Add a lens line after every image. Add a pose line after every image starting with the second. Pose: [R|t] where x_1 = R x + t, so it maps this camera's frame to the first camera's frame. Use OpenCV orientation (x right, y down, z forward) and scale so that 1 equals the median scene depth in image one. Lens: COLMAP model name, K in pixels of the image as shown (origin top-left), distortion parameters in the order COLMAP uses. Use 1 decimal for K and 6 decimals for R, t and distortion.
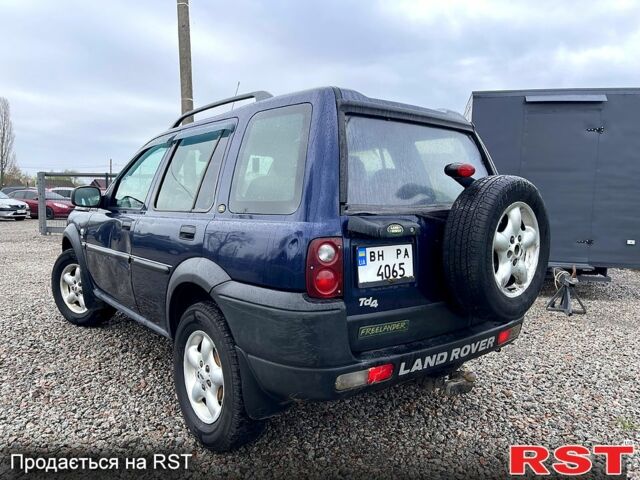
lens RADIAL K [[476.4, 0, 320.0], [0, 476.4, 240.0], [0, 0, 1]] dist [0.060551, -0.085341]
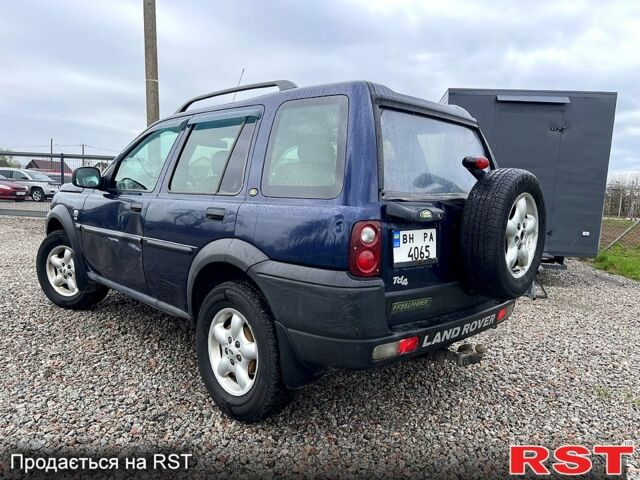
lens RADIAL K [[476.4, 0, 320.0], [0, 476.4, 240.0], [0, 0, 1]] dist [0.060551, -0.085341]
pose [[0.994165, 0.014424, 0.106902, -0.160500], [-0.016805, 0.999630, 0.021407, 0.013178], [-0.106553, -0.023078, 0.994039, -0.056212]]
